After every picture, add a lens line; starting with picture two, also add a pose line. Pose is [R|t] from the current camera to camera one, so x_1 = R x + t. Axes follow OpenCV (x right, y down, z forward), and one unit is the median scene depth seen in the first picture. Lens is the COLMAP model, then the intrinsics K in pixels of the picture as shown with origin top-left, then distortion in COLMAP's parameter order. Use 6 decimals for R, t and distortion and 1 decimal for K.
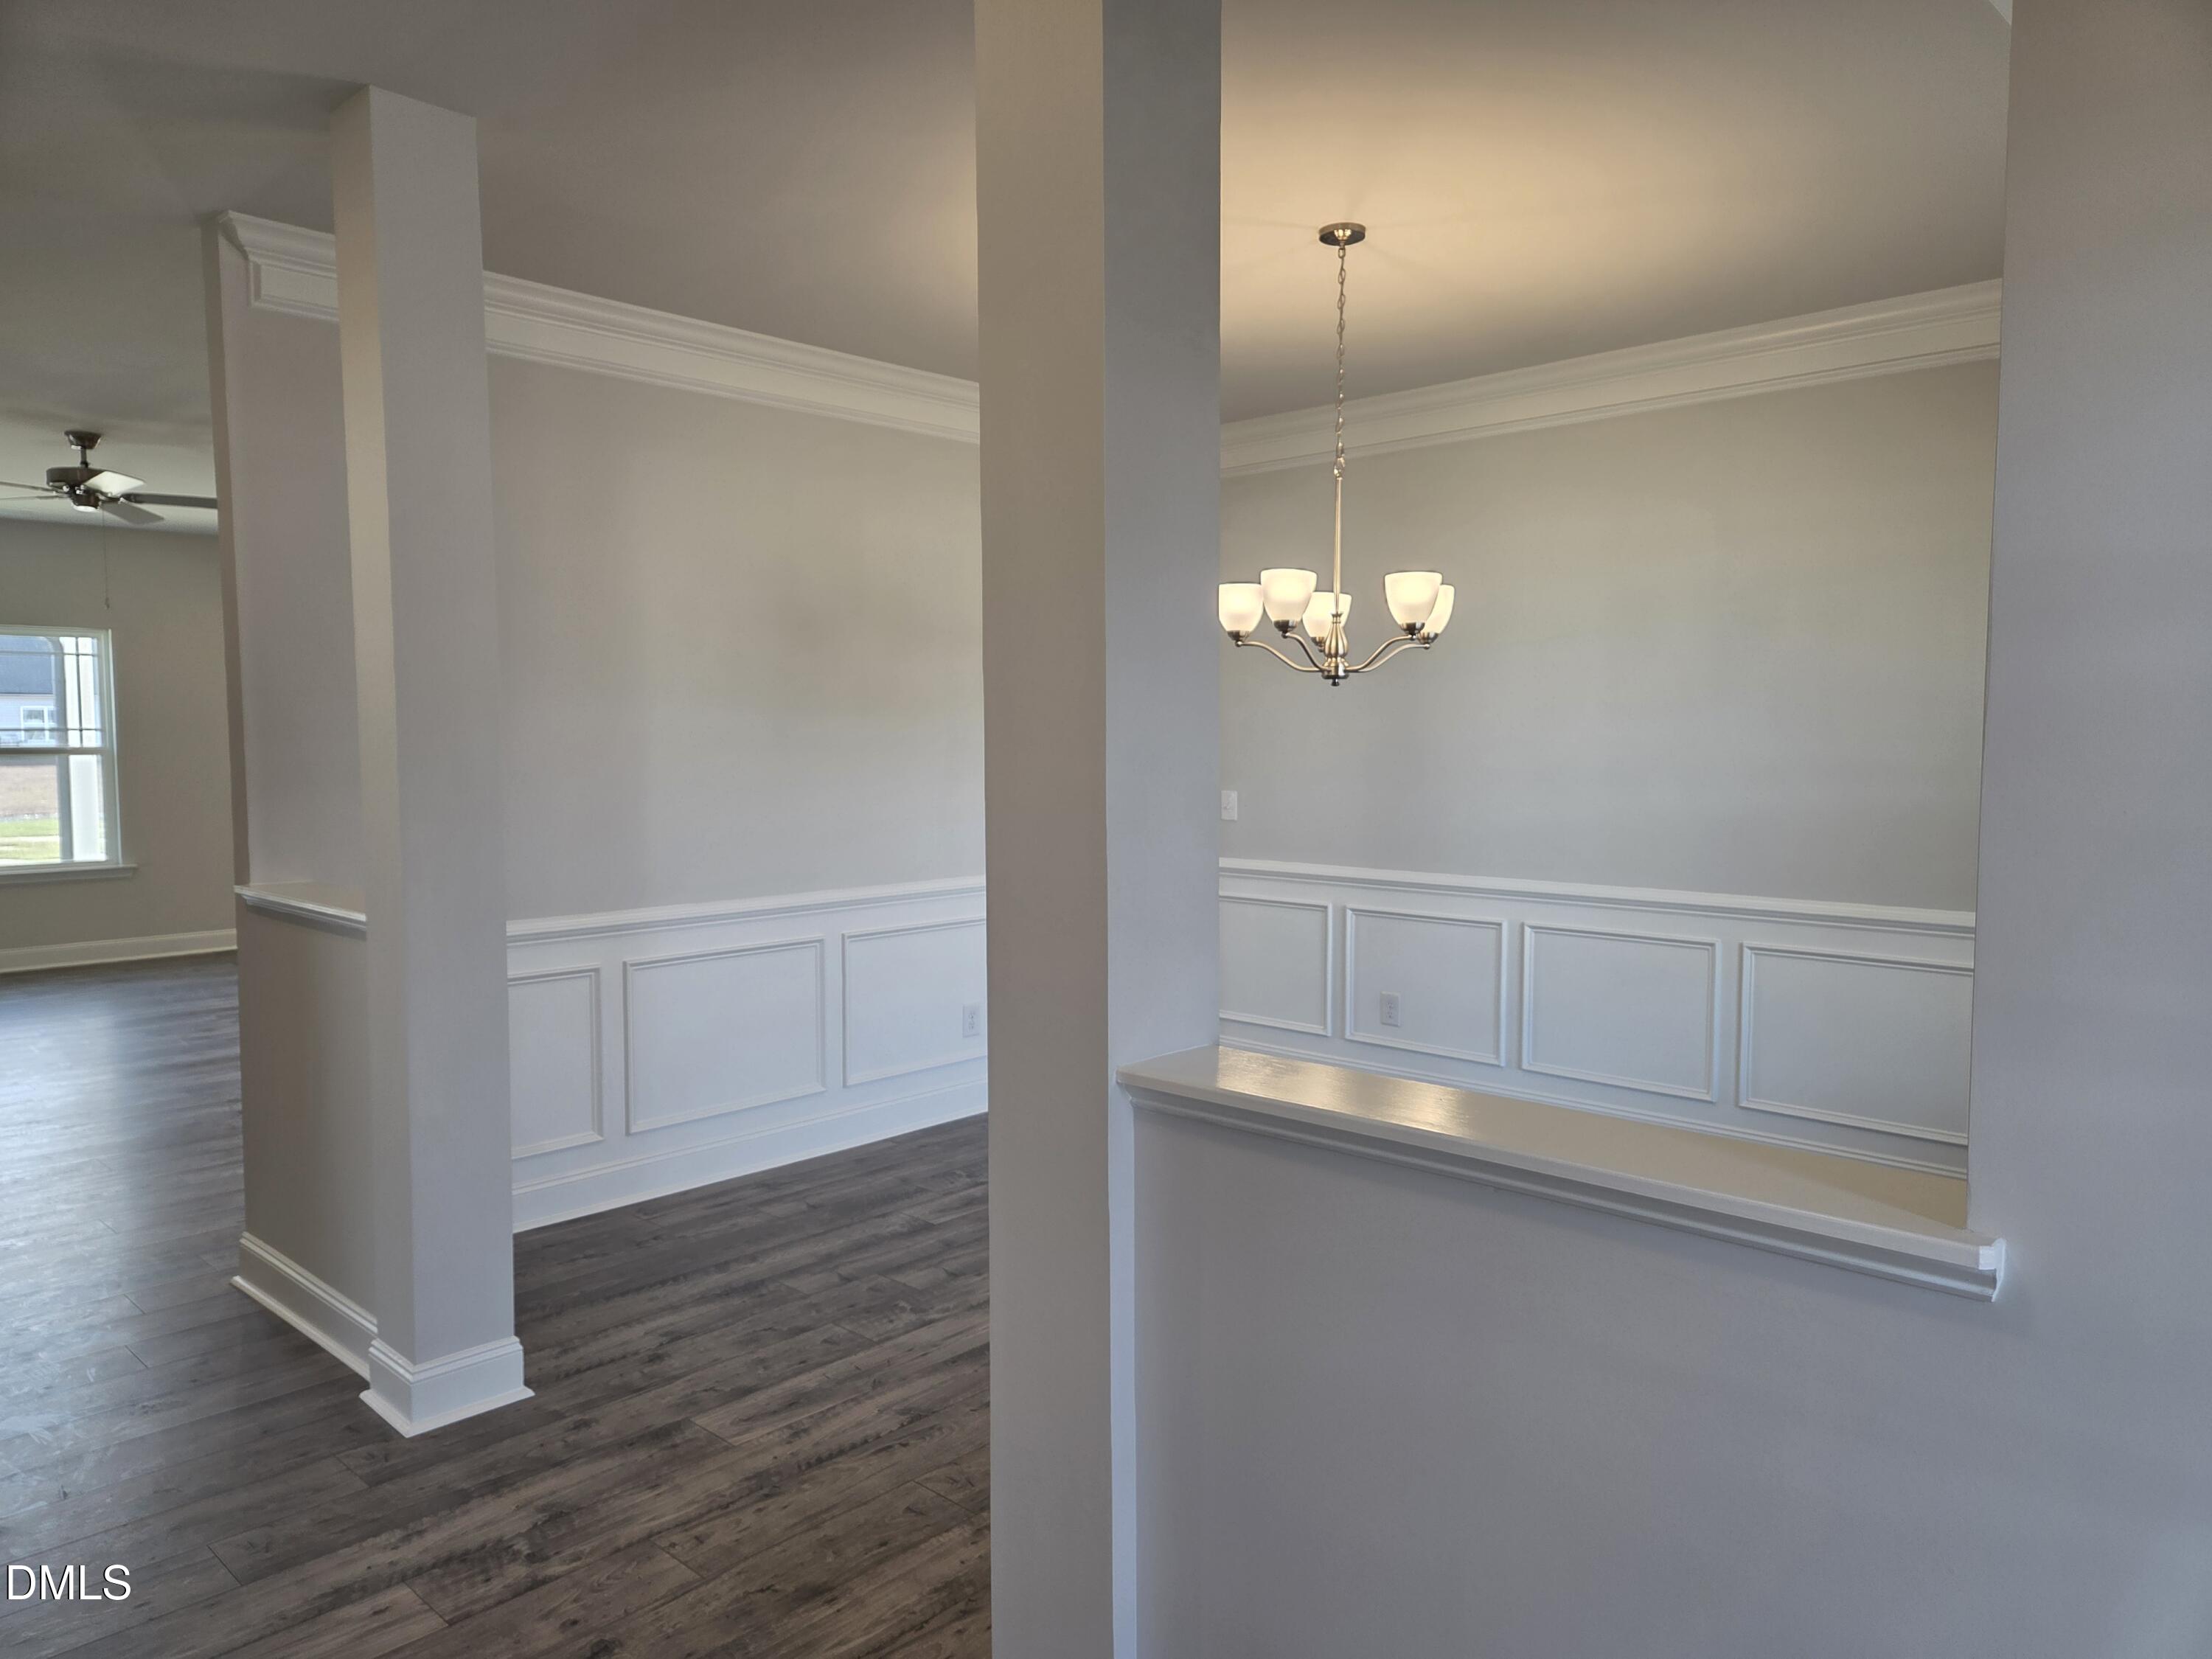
lens RADIAL K [[1486.2, 0, 1095.6], [0, 1486.2, 827.9], [0, 0, 1]] dist [0.069331, -0.062069]
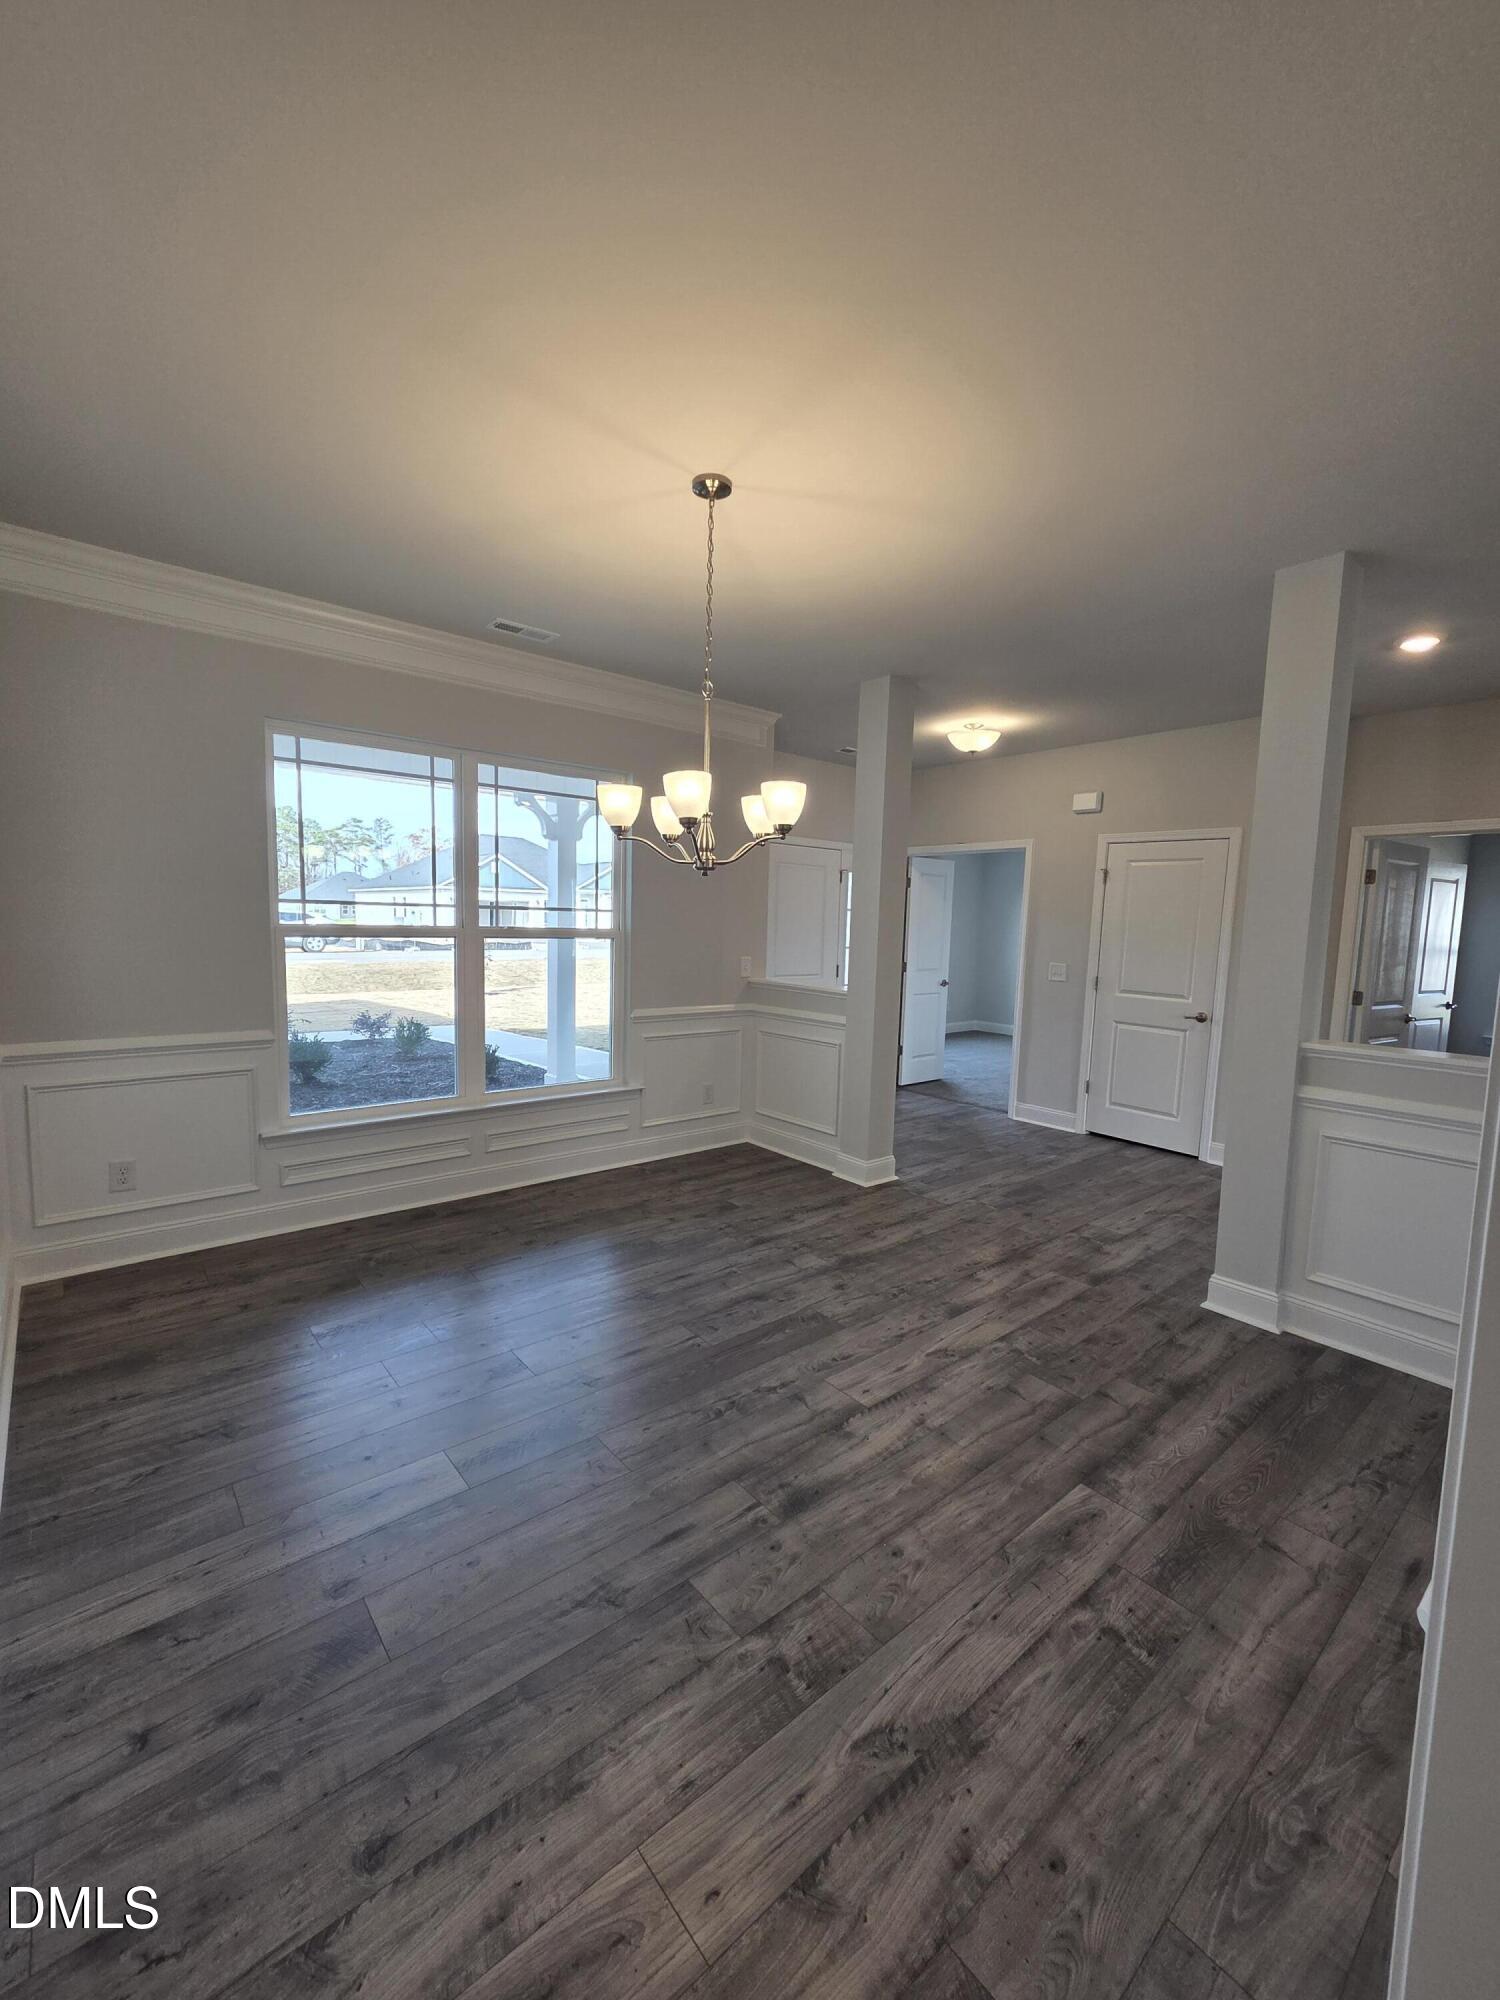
lens RADIAL K [[816.5, 0, 751.9], [0, 816.5, 1007.6], [0, 0, 1]] dist [0.002715, 0.000741]
pose [[-0.993901, -0.035215, 0.104498, 0.053568], [-0.016874, 0.985047, 0.171460, -0.107336], [-0.108974, 0.168651, -0.979633, 1.702654]]
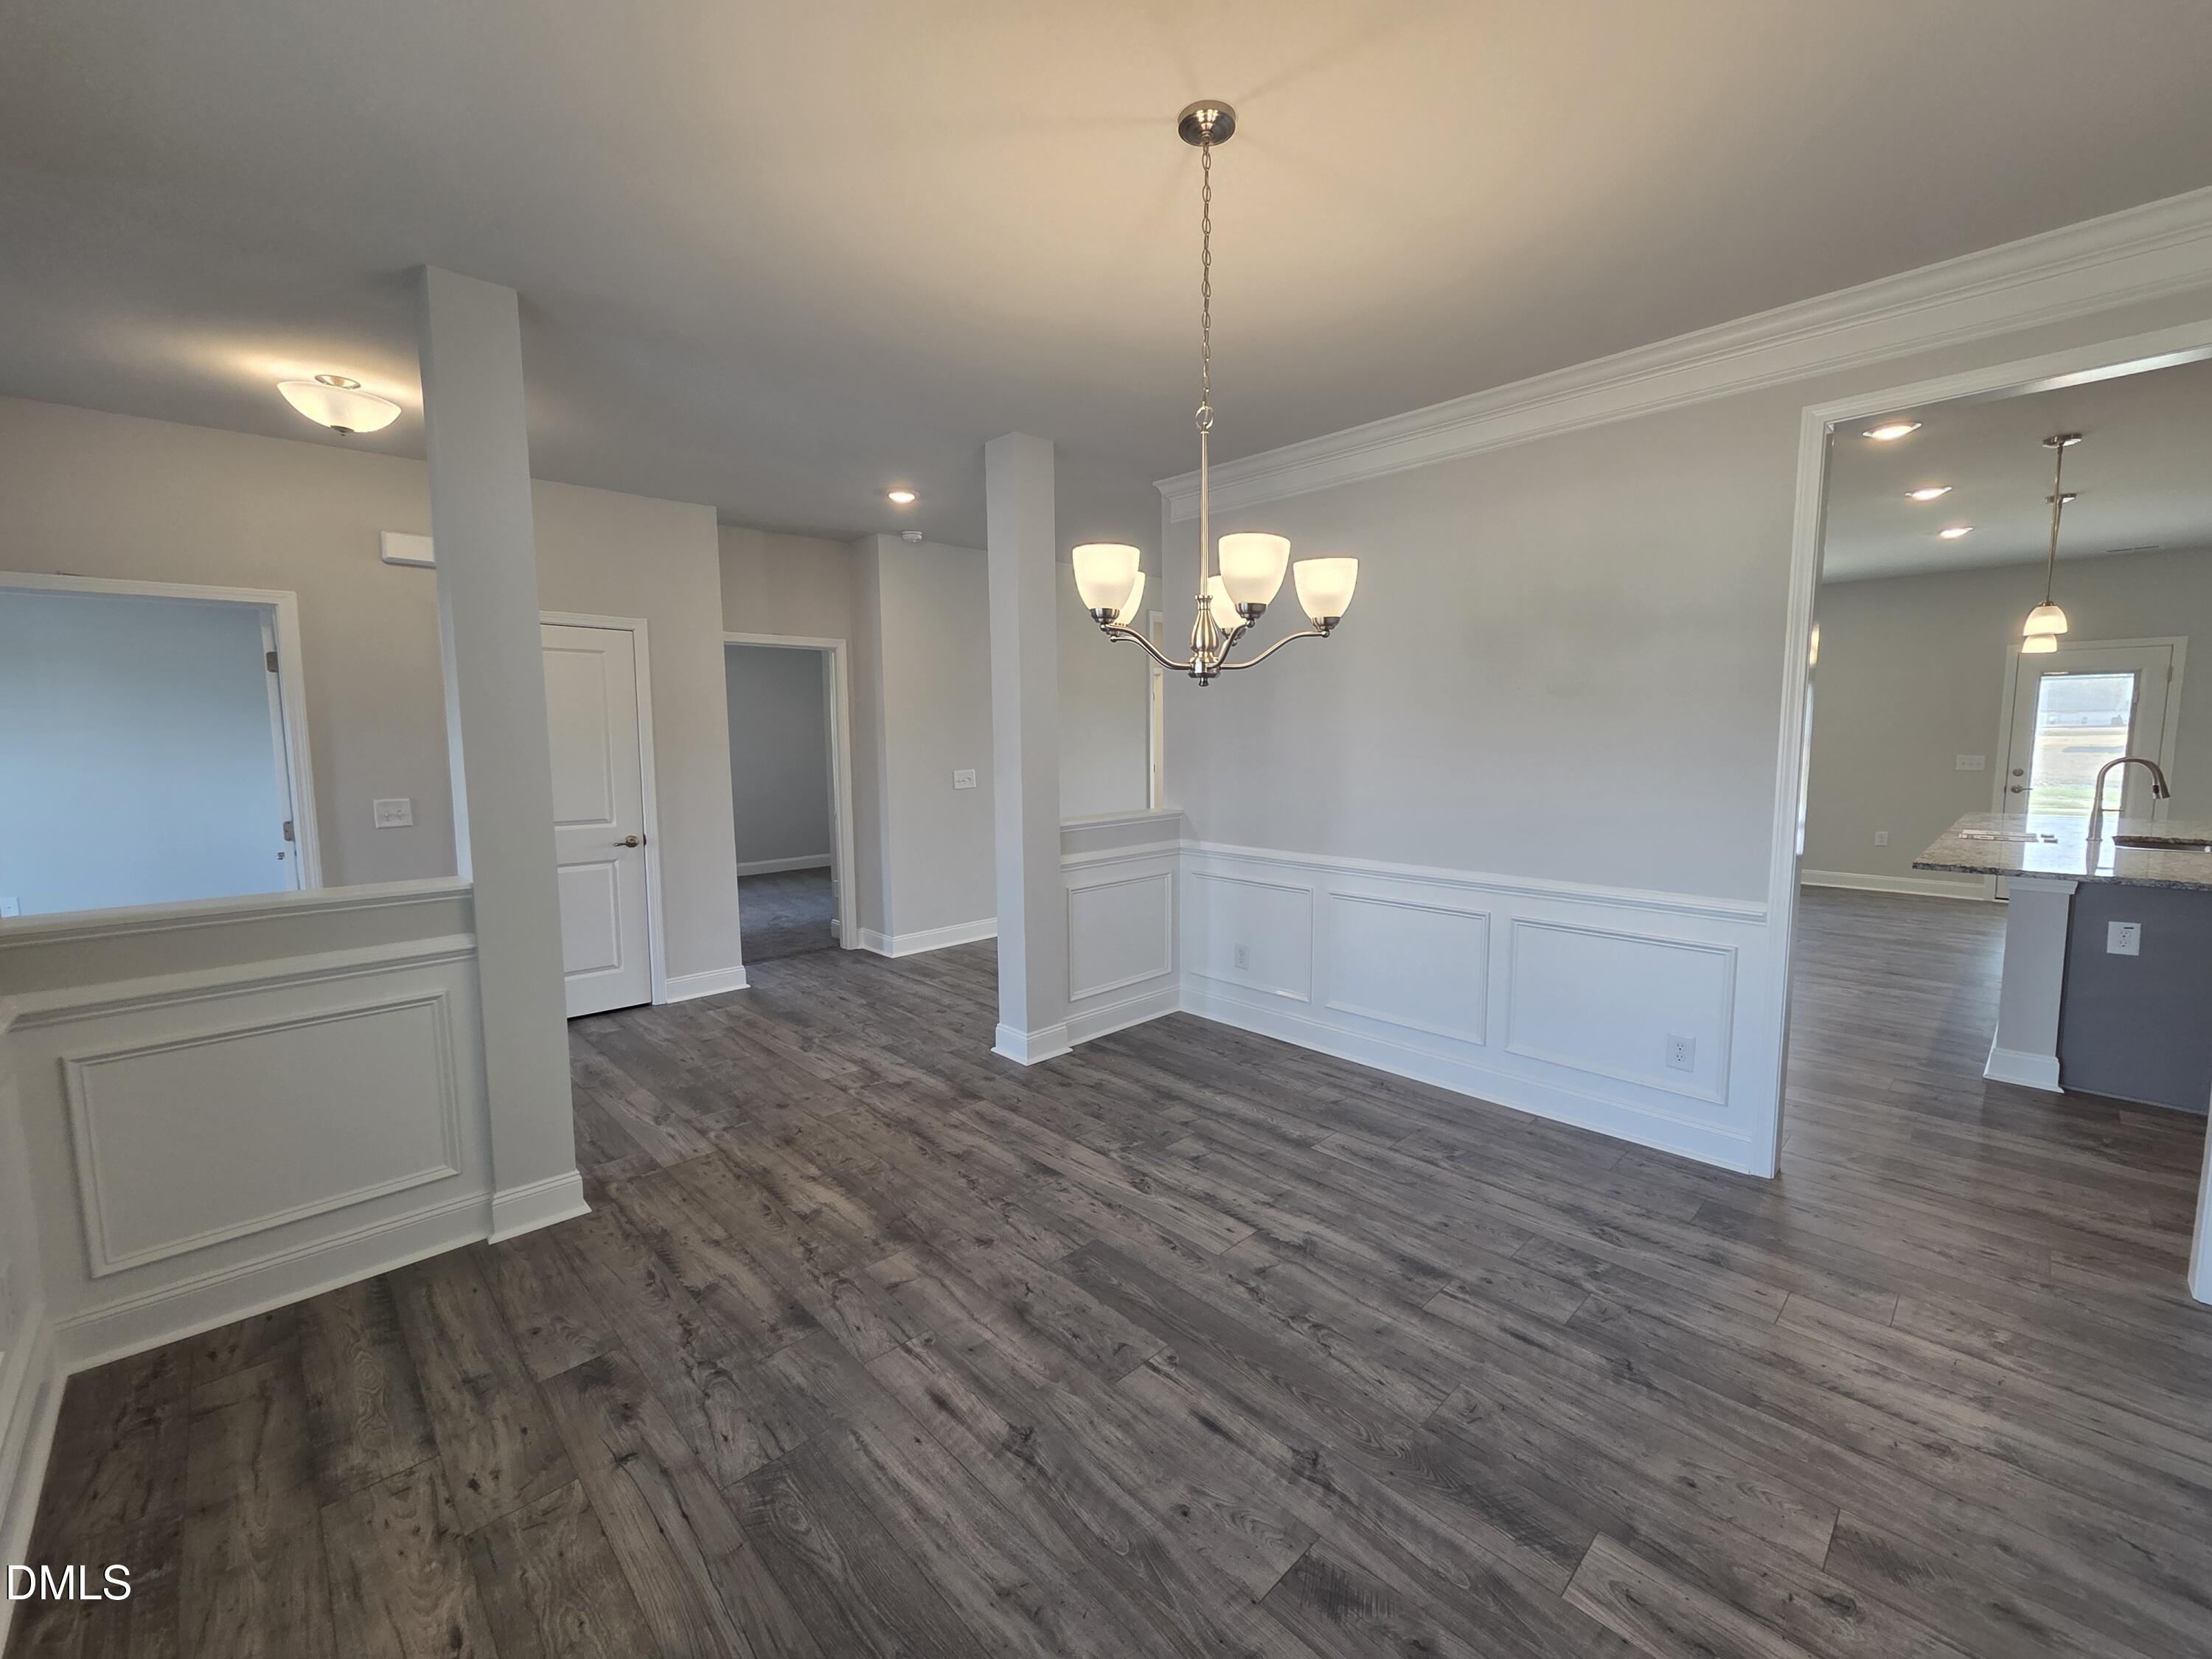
lens RADIAL K [[907.4, 0, 1117.5], [0, 907.4, 823.4], [0, 0, 1]] dist [0.003127, 0.000487]
pose [[-0.038447, 0.107548, -0.993456, 0.697947], [-0.057299, 0.992318, 0.109642, -0.074414], [0.997616, 0.061140, -0.031989, 1.003951]]
